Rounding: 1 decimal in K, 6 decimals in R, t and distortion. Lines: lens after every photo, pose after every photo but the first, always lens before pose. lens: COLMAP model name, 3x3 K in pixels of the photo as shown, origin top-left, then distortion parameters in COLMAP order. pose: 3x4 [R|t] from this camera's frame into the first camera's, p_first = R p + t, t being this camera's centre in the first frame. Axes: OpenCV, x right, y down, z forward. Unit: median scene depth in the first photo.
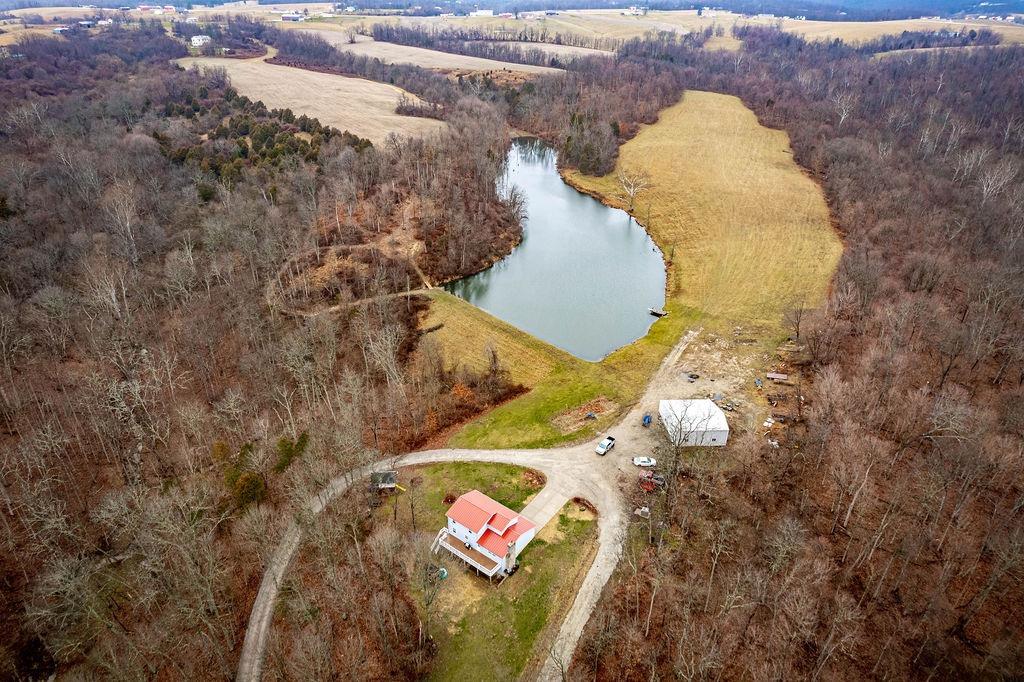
lens RADIAL K [[668.8, 0, 512.0], [0, 668.8, 341.0], [0, 0, 1]] dist [-0.078719, 0.060916]
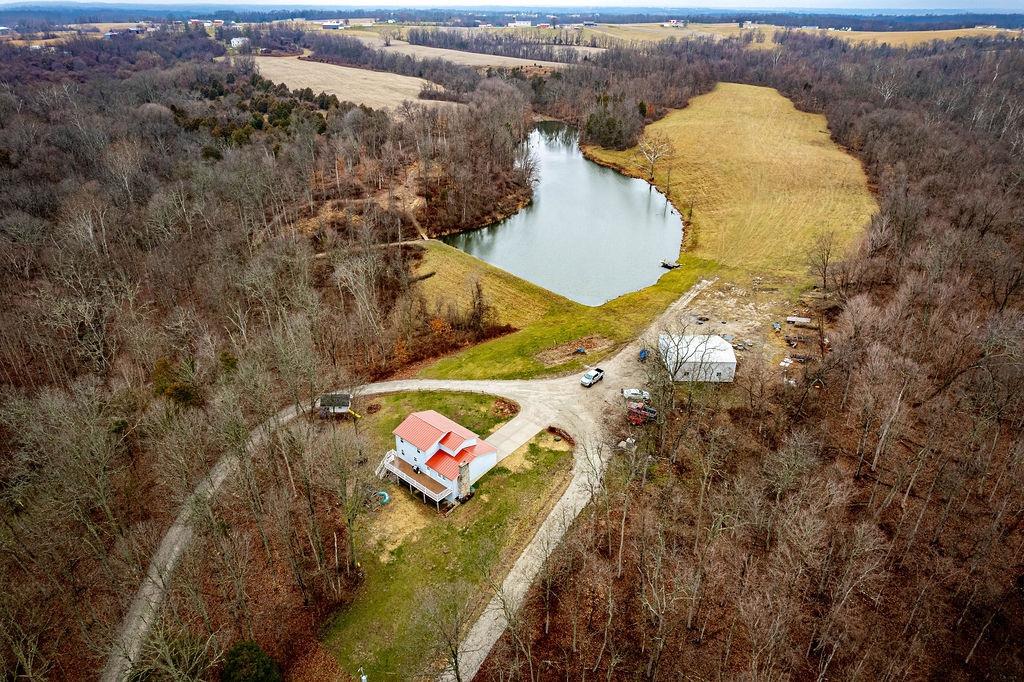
lens RADIAL K [[668.8, 0, 512.0], [0, 668.8, 341.0], [0, 0, 1]] dist [-0.078719, 0.060916]
pose [[0.997993, 0.028080, -0.056753, 0.048122], [-0.030239, 0.998837, -0.037545, 0.083398], [0.055633, 0.039186, 0.997682, 0.071787]]
